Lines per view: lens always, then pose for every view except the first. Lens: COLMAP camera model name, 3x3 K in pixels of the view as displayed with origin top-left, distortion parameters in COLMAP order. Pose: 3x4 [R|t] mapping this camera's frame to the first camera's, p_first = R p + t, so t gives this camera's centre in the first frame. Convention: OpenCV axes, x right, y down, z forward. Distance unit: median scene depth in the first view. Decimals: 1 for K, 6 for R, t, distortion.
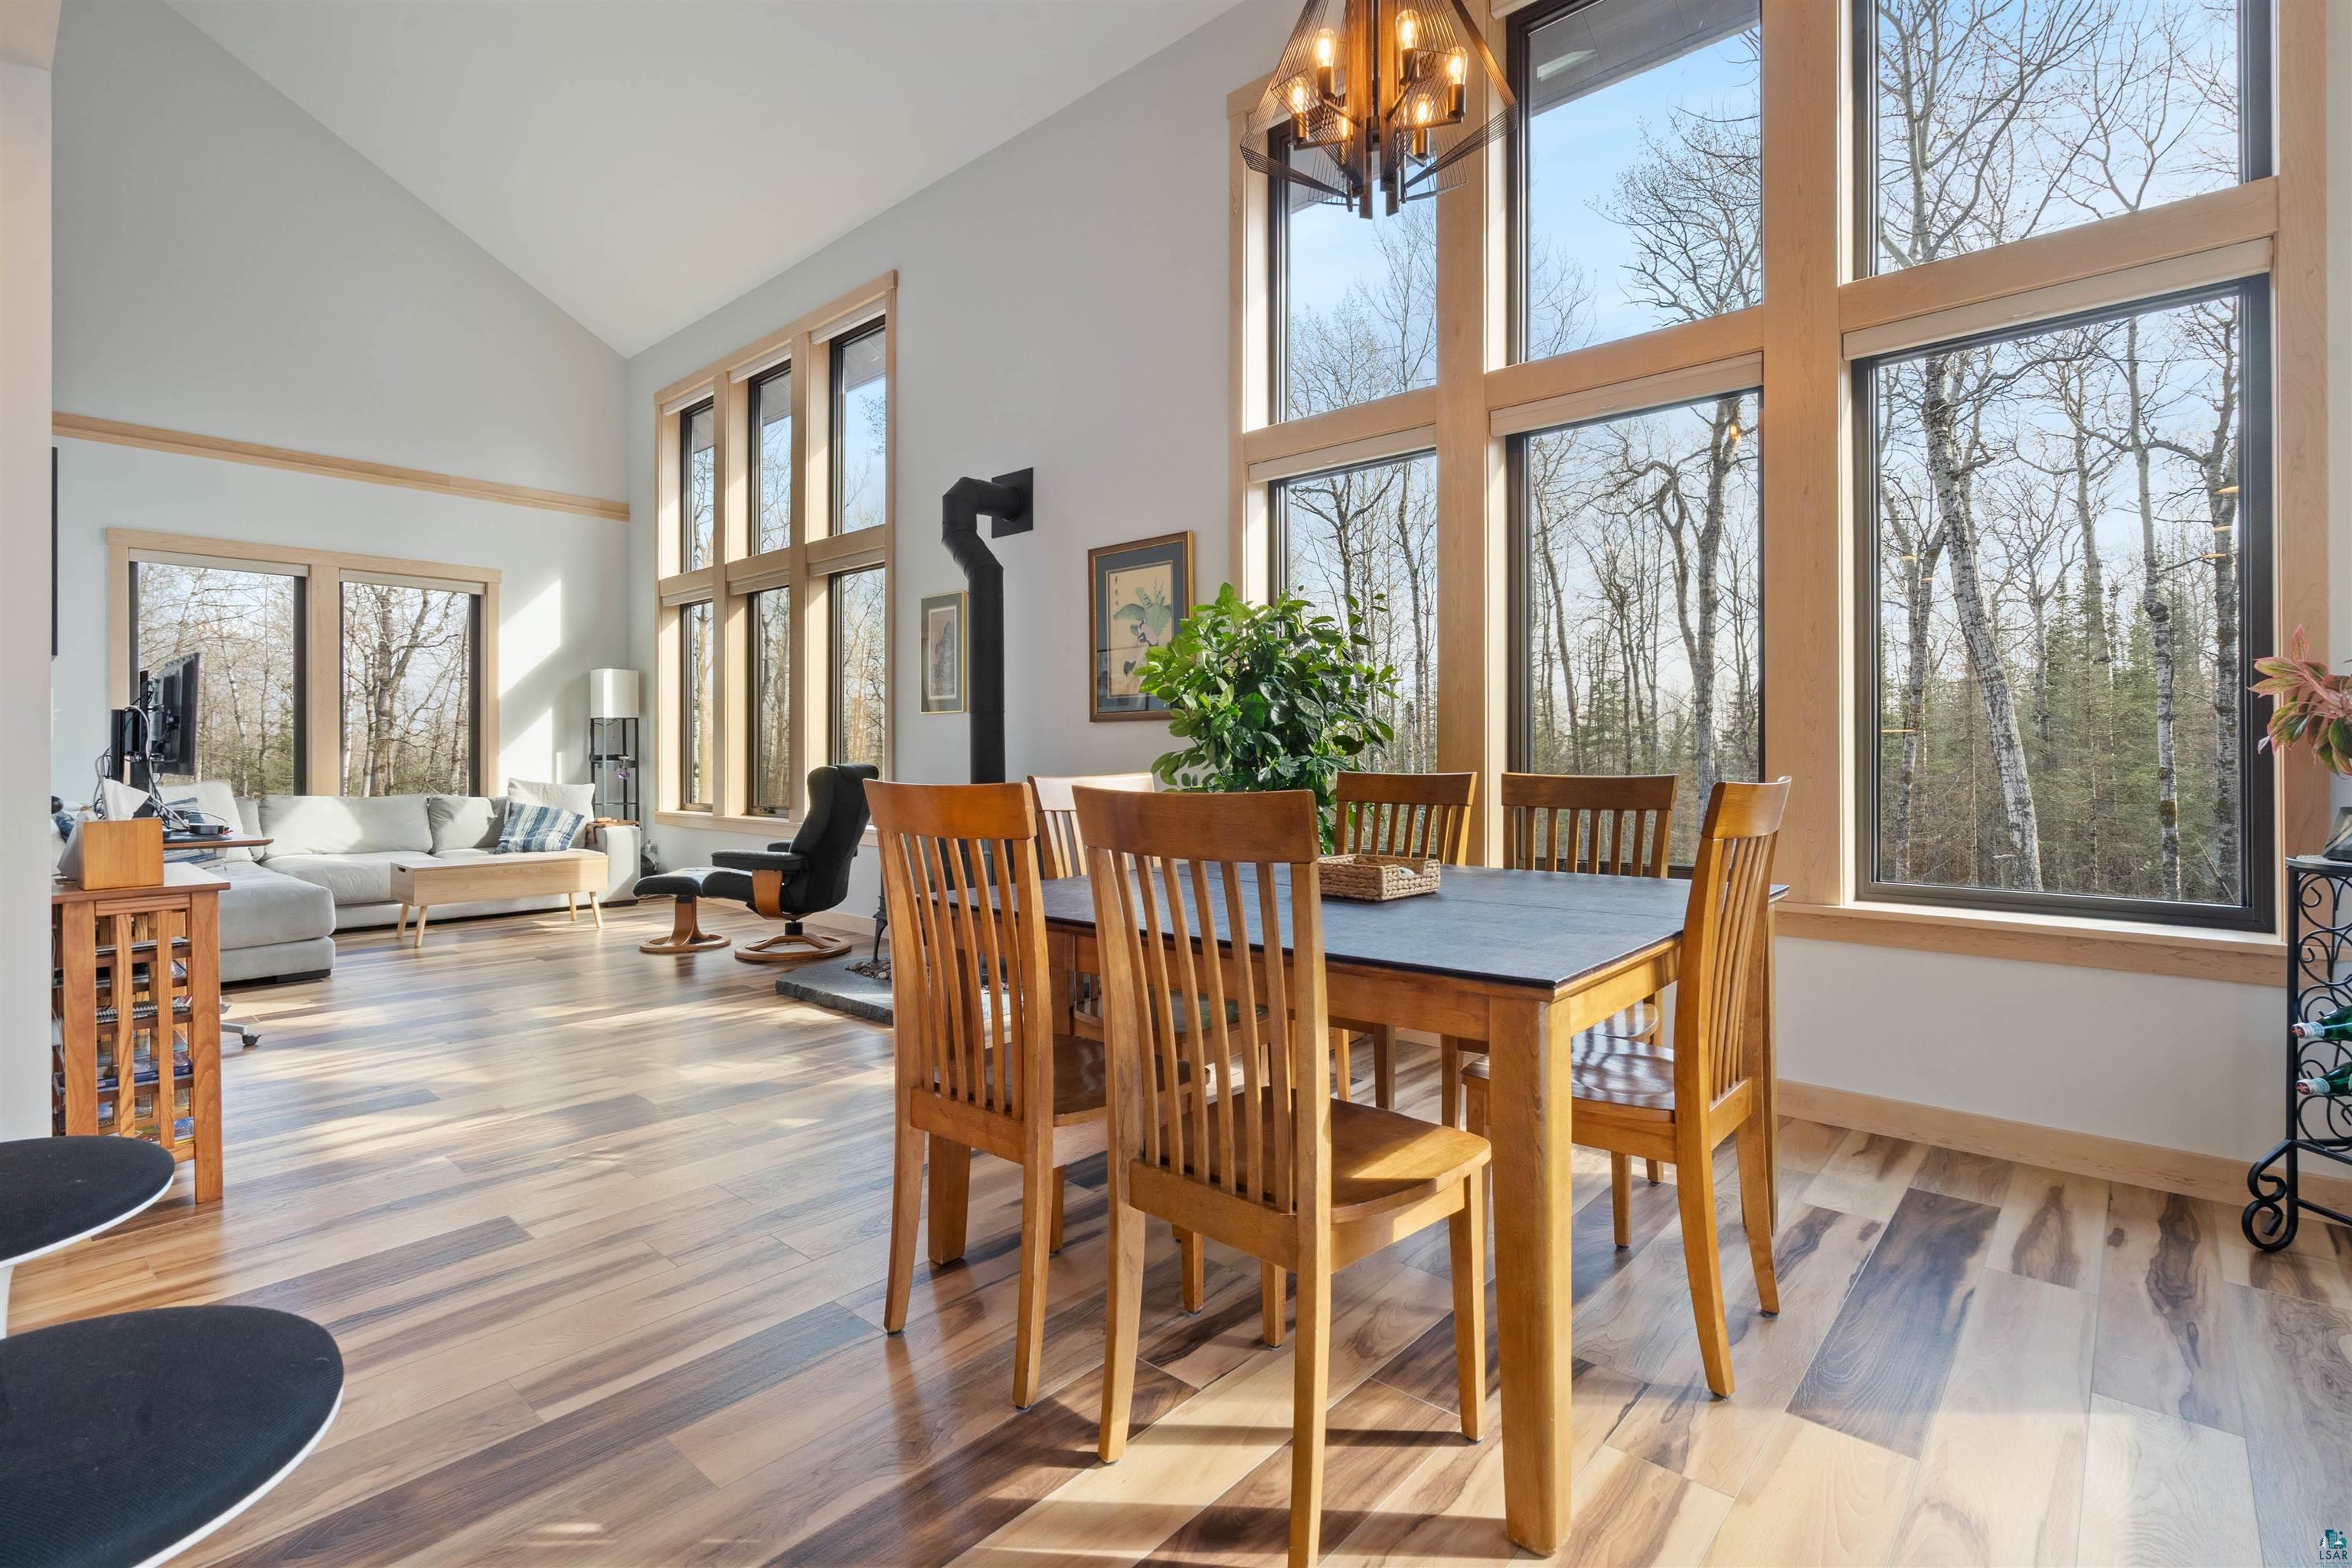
lens RADIAL K [[1086.3, 0, 1177.6], [0, 1086.3, 764.5], [0, 0, 1]] dist [-0.001476, -0.000141]
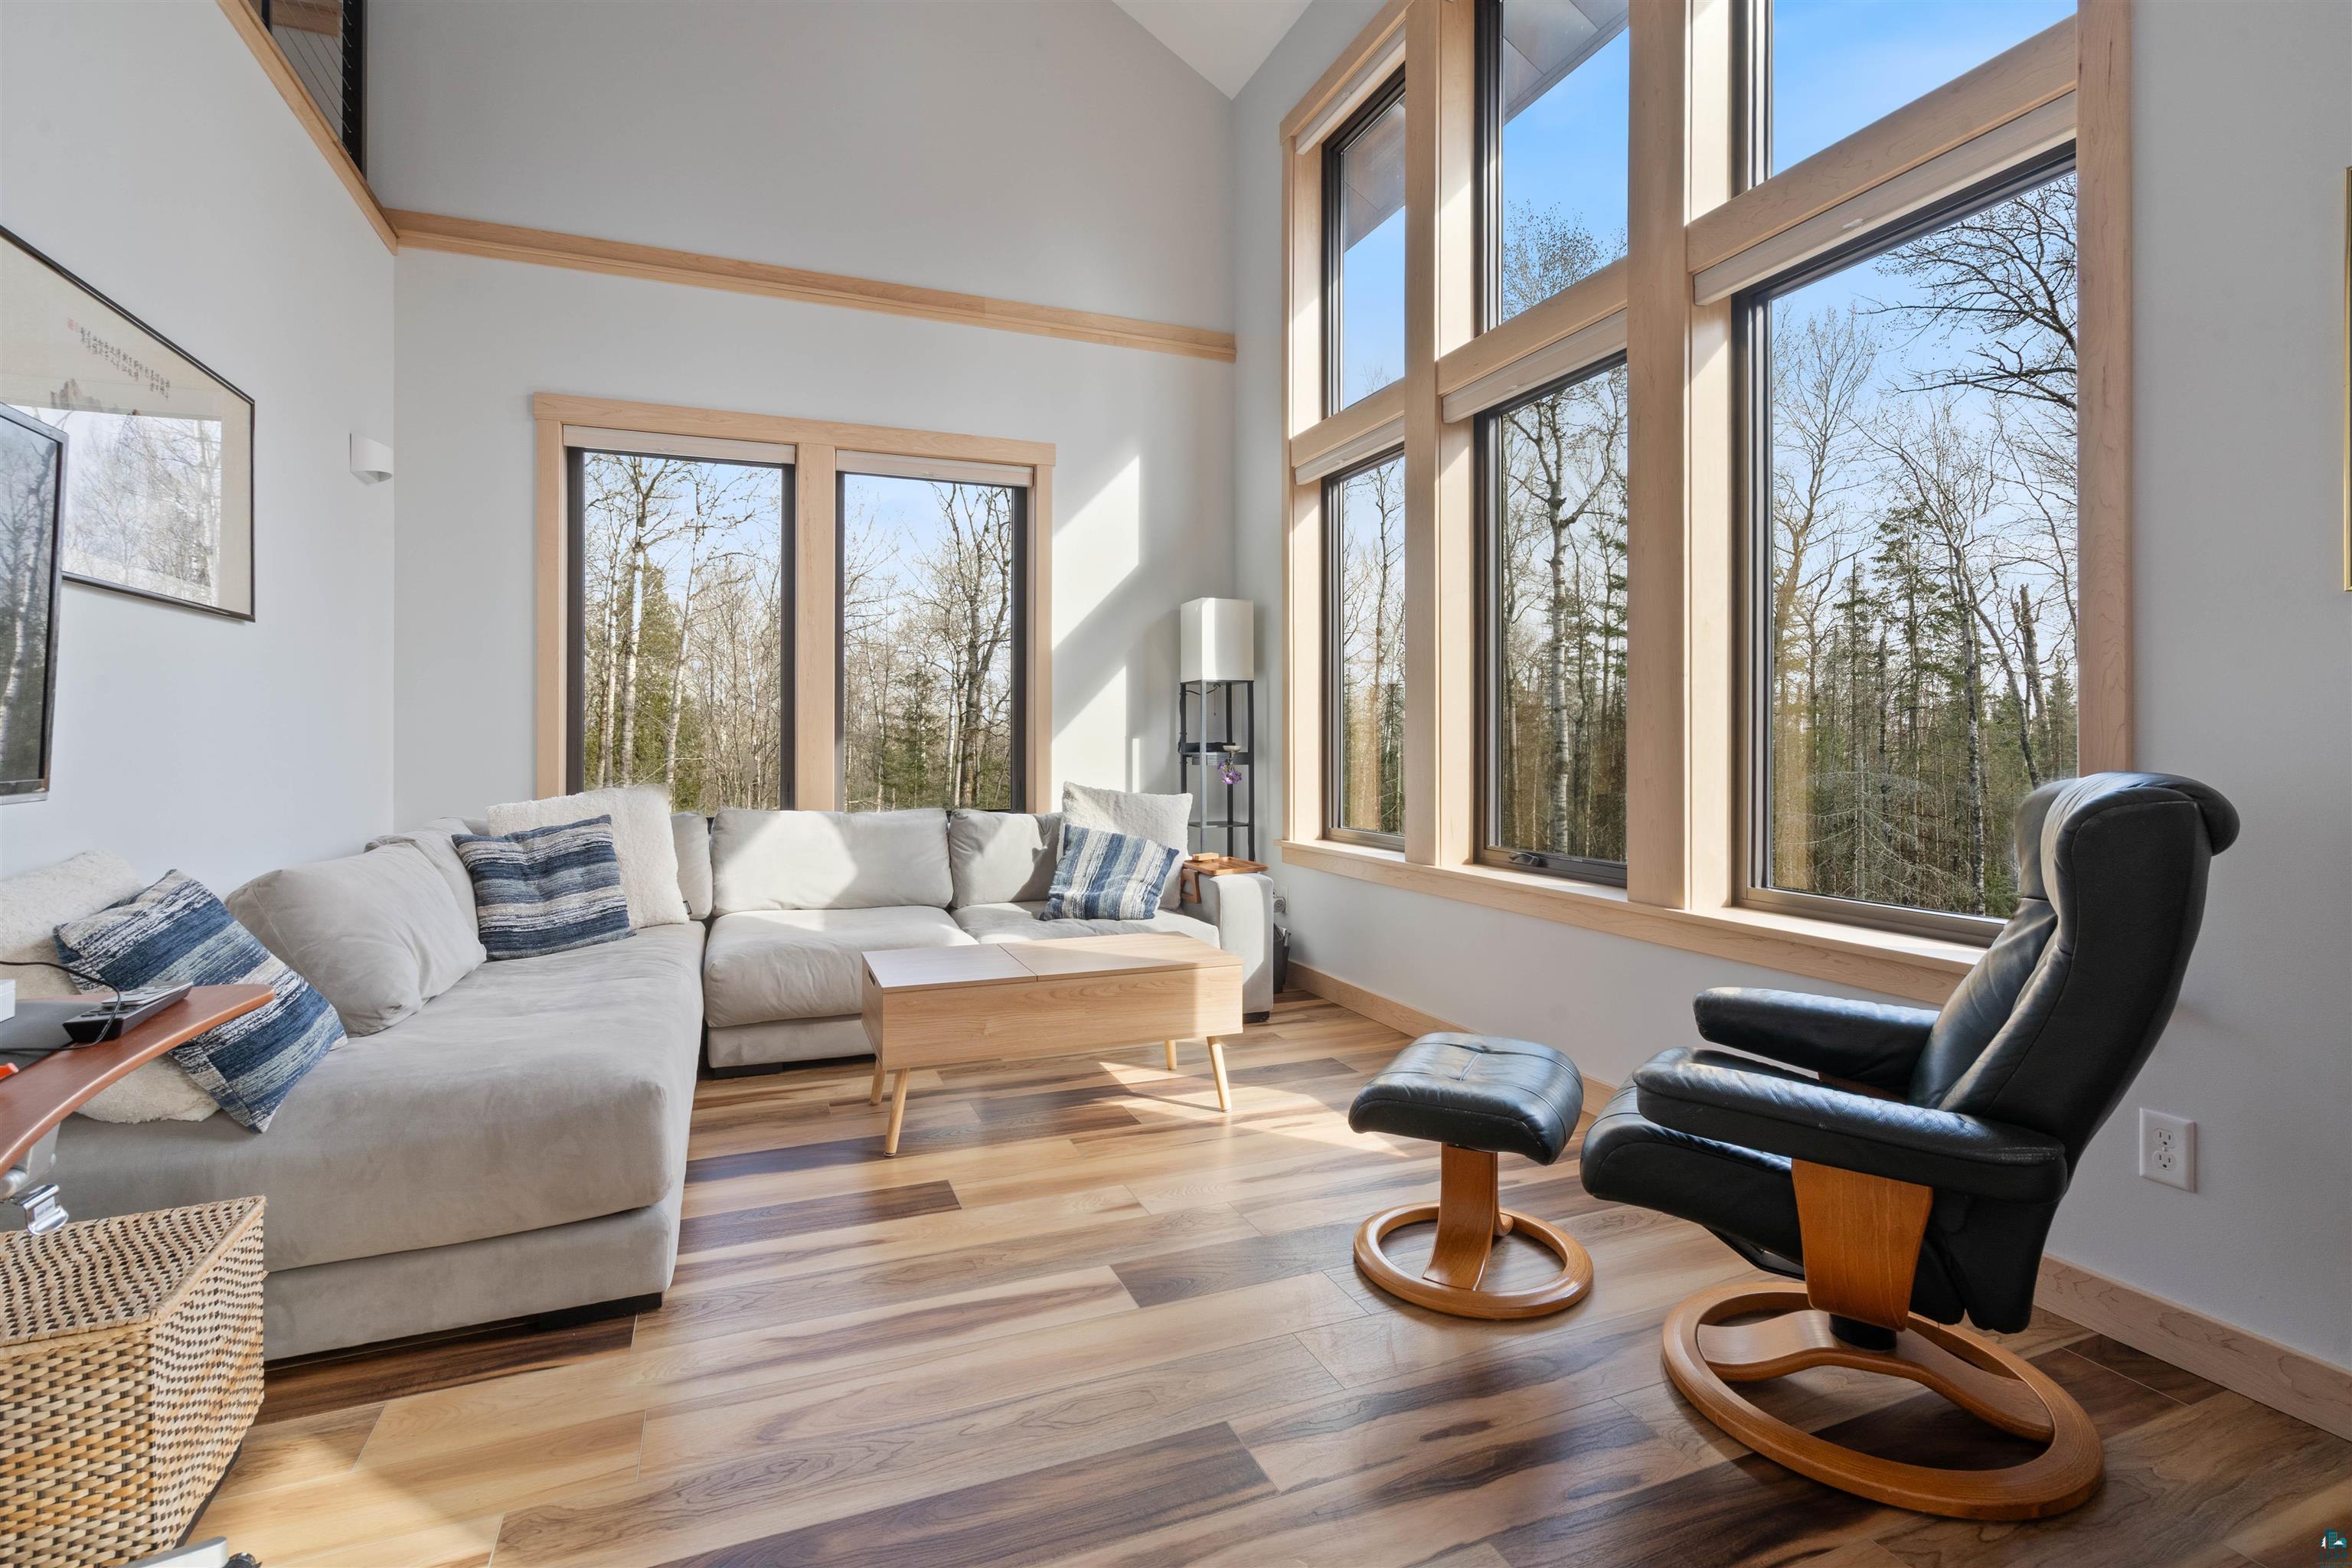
lens RADIAL K [[1086.3, 0, 1173.1], [0, 1086.3, 766.5], [0, 0, 1]] dist [-0.001476, -0.000141]
pose [[0.895670, 0.008735, -0.444634, -0.298419], [-0.003425, 0.999913, 0.012744, -0.003689], [0.444707, -0.009892, 0.895621, 0.493719]]
